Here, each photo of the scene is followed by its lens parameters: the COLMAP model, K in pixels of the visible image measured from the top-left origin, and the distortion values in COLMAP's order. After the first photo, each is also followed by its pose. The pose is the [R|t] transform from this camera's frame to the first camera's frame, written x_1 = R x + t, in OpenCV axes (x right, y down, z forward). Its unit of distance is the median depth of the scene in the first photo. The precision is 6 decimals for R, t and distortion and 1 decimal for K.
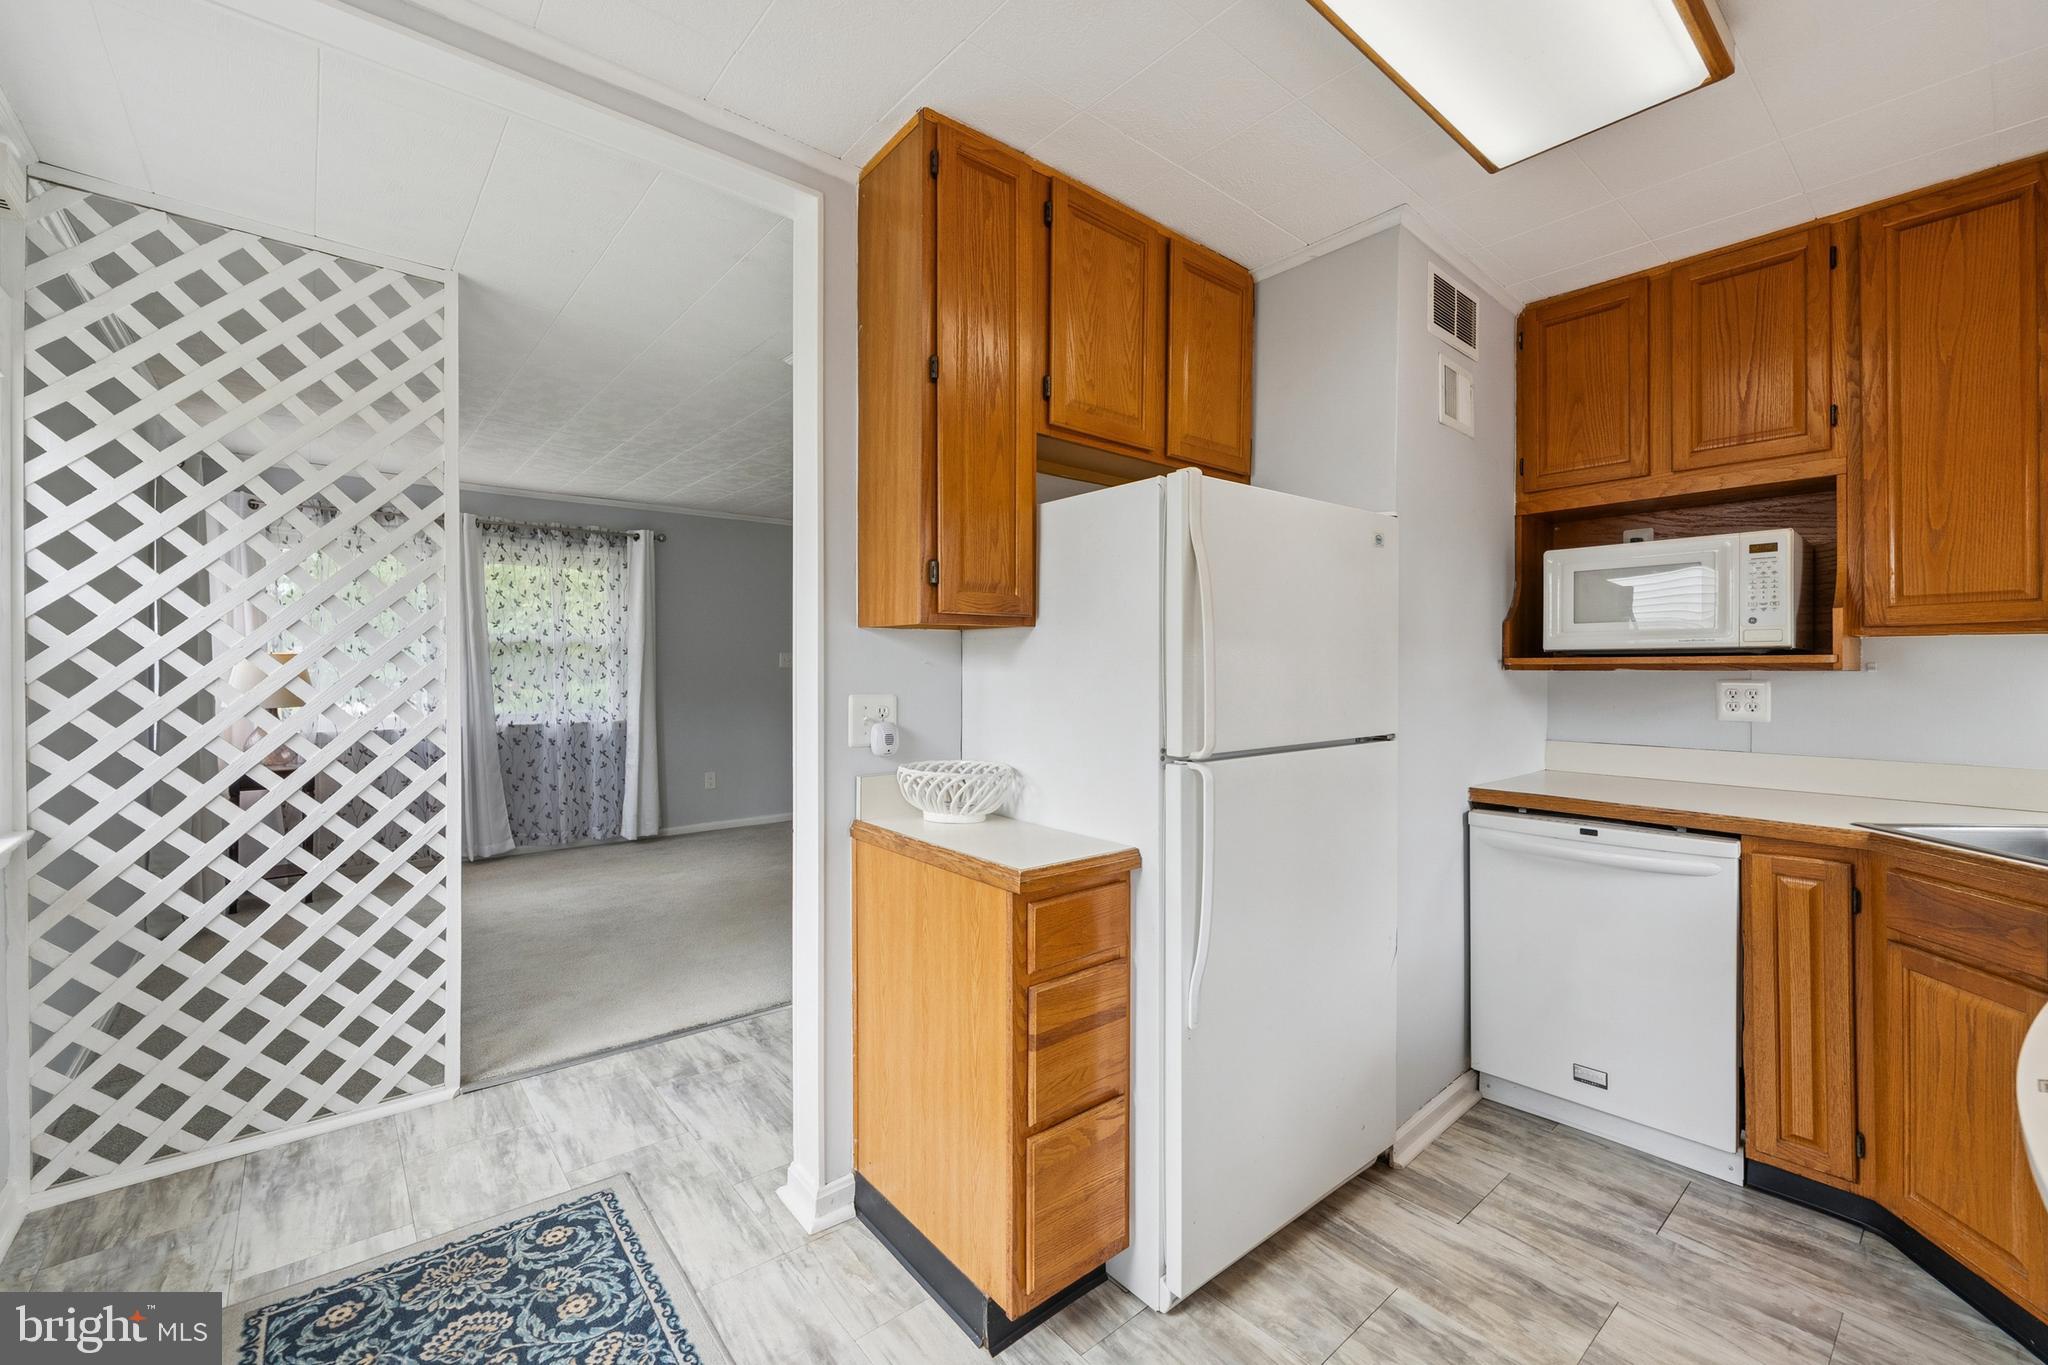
lens RADIAL K [[838.8, 0, 1032.6], [0, 838.8, 674.6], [0, 0, 1]] dist [-0.007183, -0.000297]
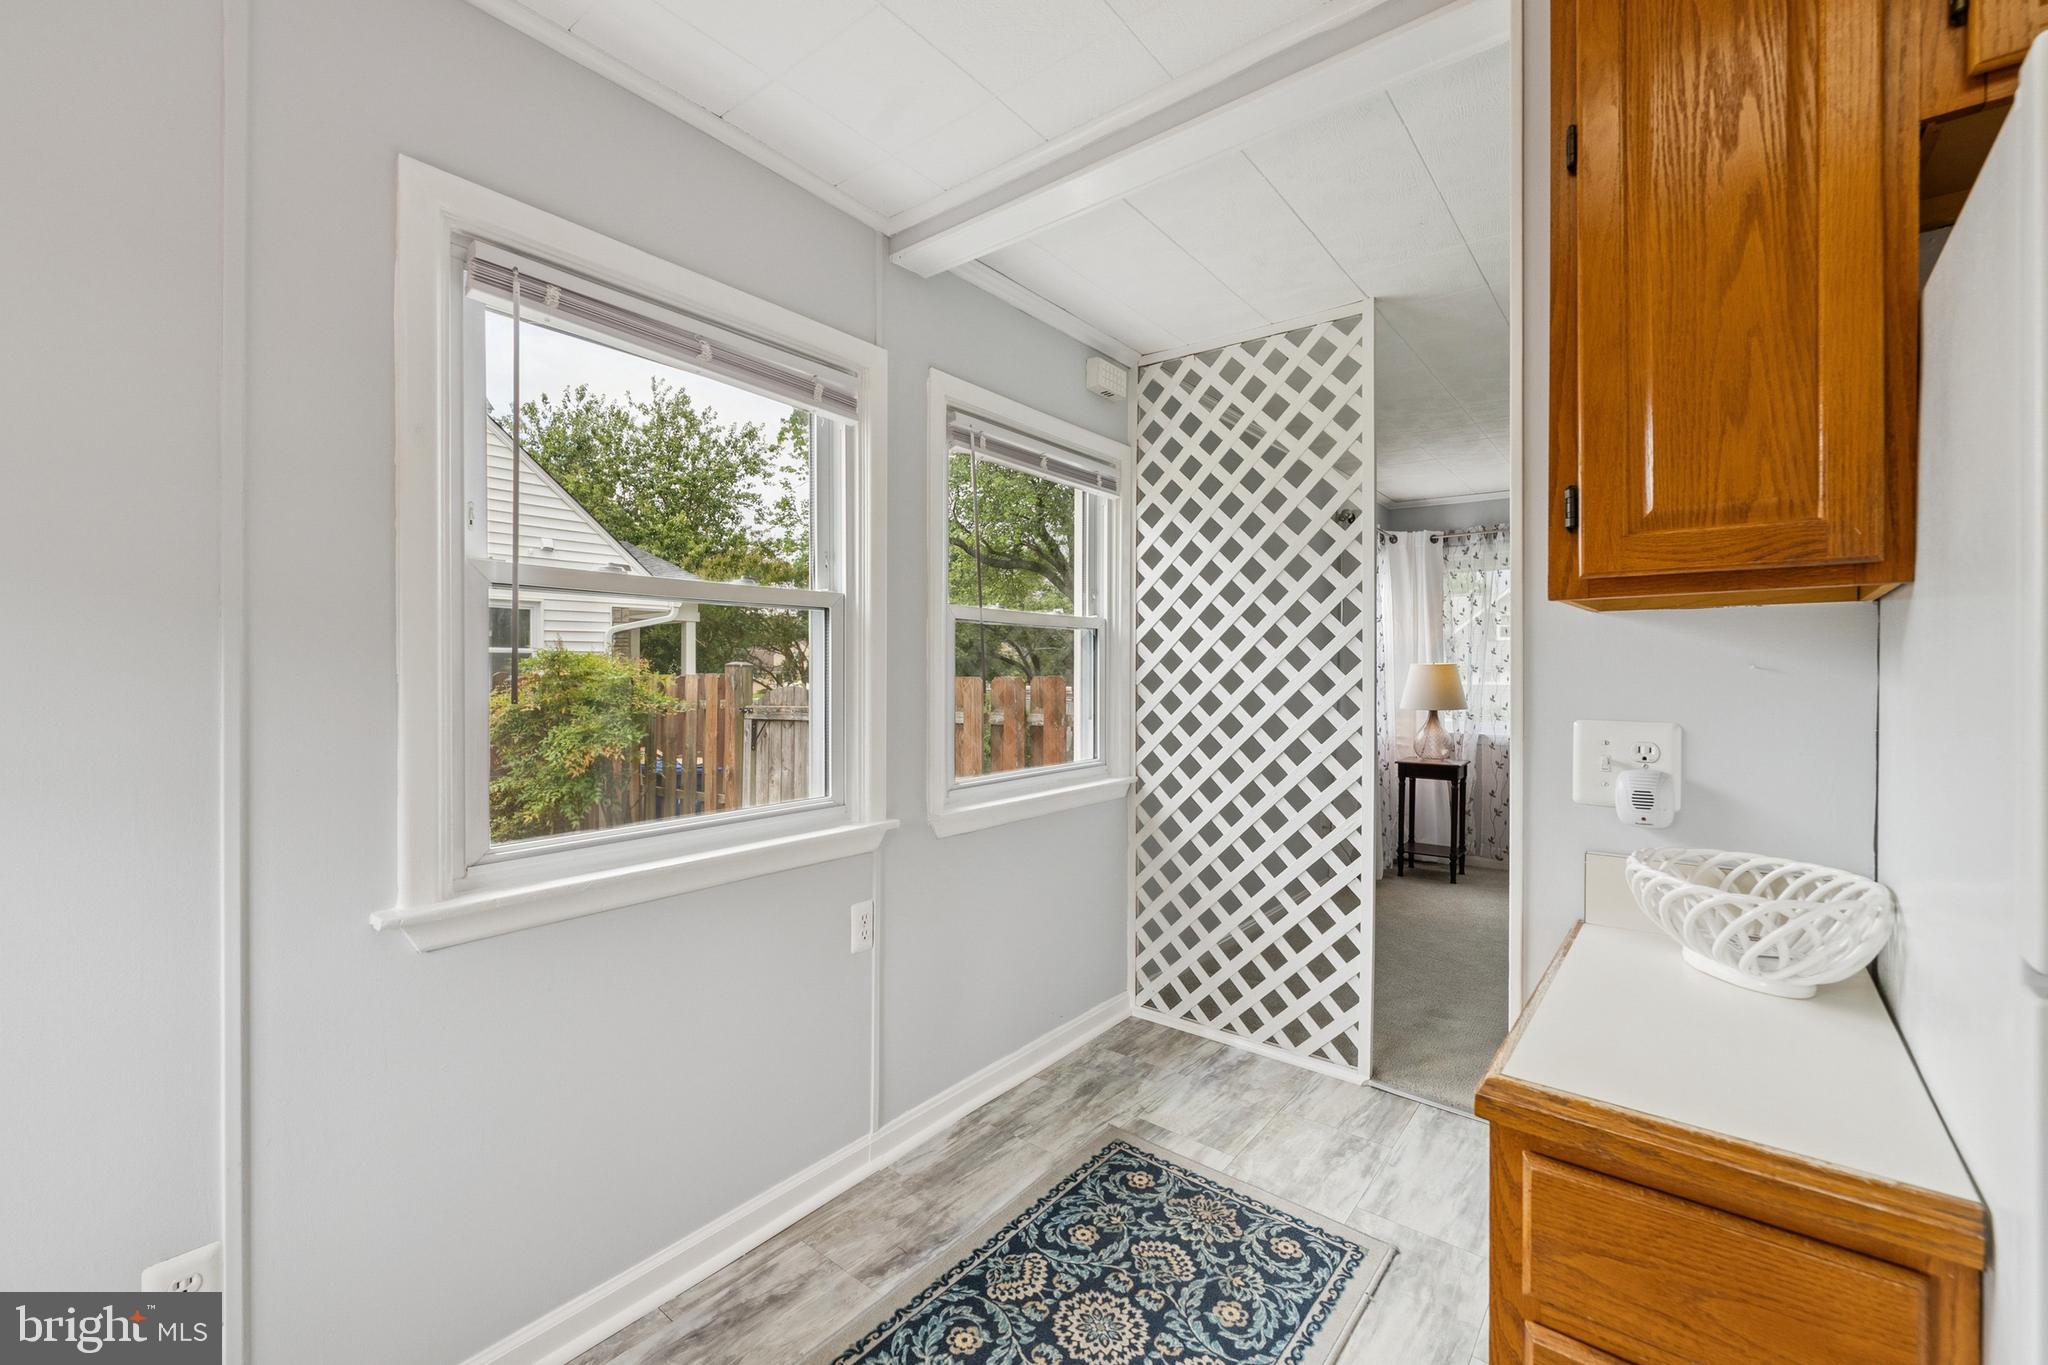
lens RADIAL K [[838.8, 0, 1019.2], [0, 838.8, 676.9], [0, 0, 1]] dist [-0.007183, -0.000297]
pose [[0.180362, 0.004674, -0.983589, 0.350967], [-0.013444, 0.999907, 0.002286, -0.004210], [0.983508, 0.012812, 0.180408, 0.507355]]
